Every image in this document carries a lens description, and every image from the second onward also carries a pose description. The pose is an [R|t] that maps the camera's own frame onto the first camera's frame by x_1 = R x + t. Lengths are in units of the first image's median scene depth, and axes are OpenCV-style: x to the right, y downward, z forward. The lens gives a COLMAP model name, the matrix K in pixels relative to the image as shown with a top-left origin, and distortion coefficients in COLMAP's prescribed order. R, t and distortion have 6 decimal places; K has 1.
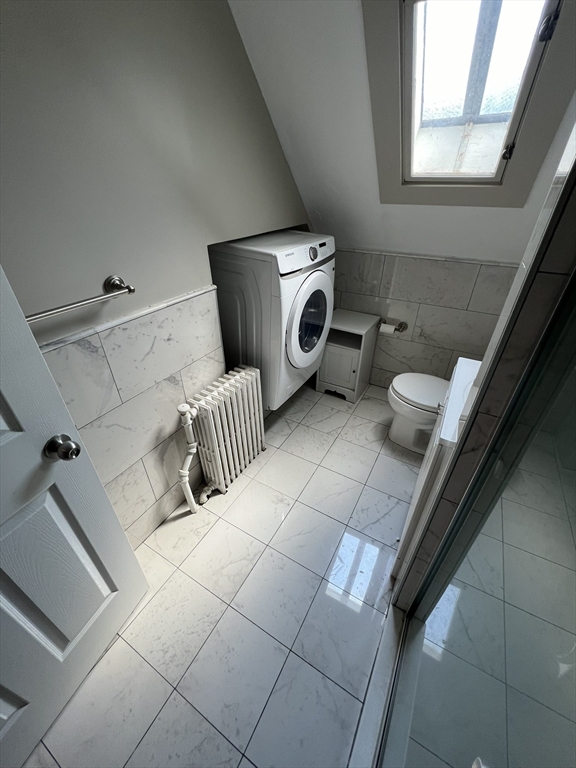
lens RADIAL K [[308.9, 0, 286.6], [0, 308.9, 383.7], [0, 0, 1]] dist [-0.001132, -0.000244]
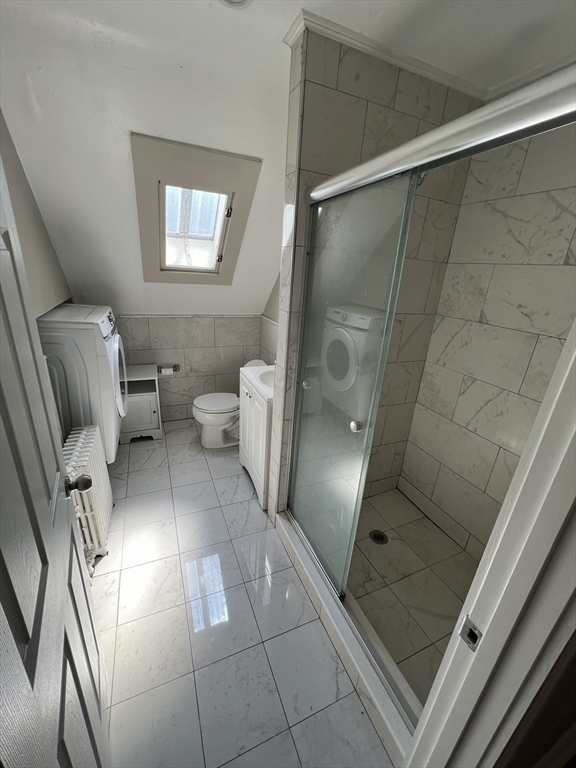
lens RADIAL K [[308.9, 0, 287.8], [0, 308.9, 382.6], [0, 0, 1]] dist [-0.001132, -0.000244]
pose [[0.595094, -0.245364, 0.765284, -0.383046], [0.383316, 0.923615, -0.001943, 0.059086], [-0.706351, 0.294501, 0.643690, -0.159770]]
